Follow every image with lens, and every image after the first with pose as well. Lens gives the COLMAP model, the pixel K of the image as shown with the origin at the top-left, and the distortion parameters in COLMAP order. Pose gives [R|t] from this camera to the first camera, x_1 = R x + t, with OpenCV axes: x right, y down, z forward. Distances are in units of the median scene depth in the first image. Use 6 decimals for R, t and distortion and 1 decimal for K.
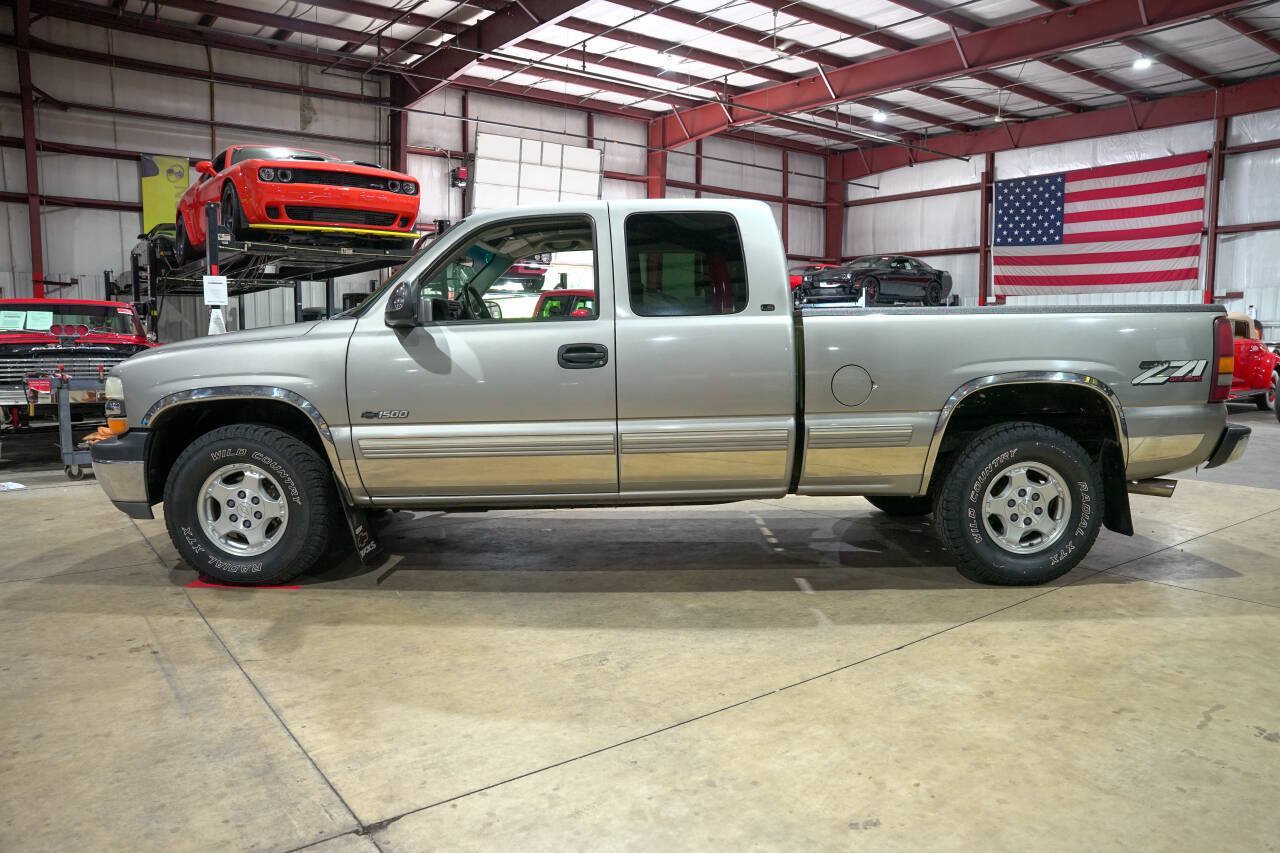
lens RADIAL K [[877.5, 0, 642.9], [0, 877.5, 427.7], [0, 0, 1]] dist [-0.141833, 0.111742]
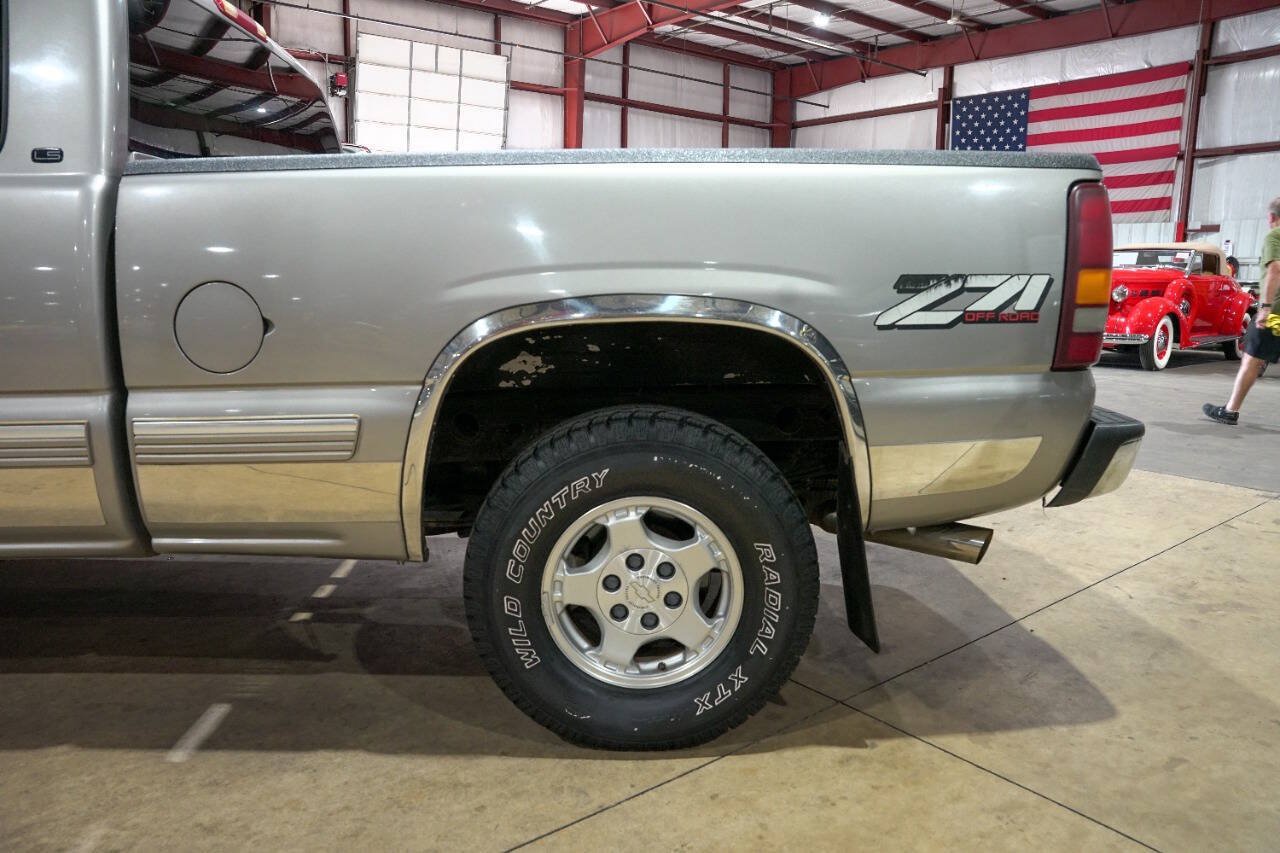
lens RADIAL K [[877.5, 0, 642.9], [0, 877.5, 427.7], [0, 0, 1]] dist [-0.141833, 0.111742]
pose [[0.999795, 0.007219, 0.018900, 0.137274], [-0.008561, 0.997371, 0.071955, -0.009277], [-0.018331, -0.072102, 0.997229, 0.168082]]
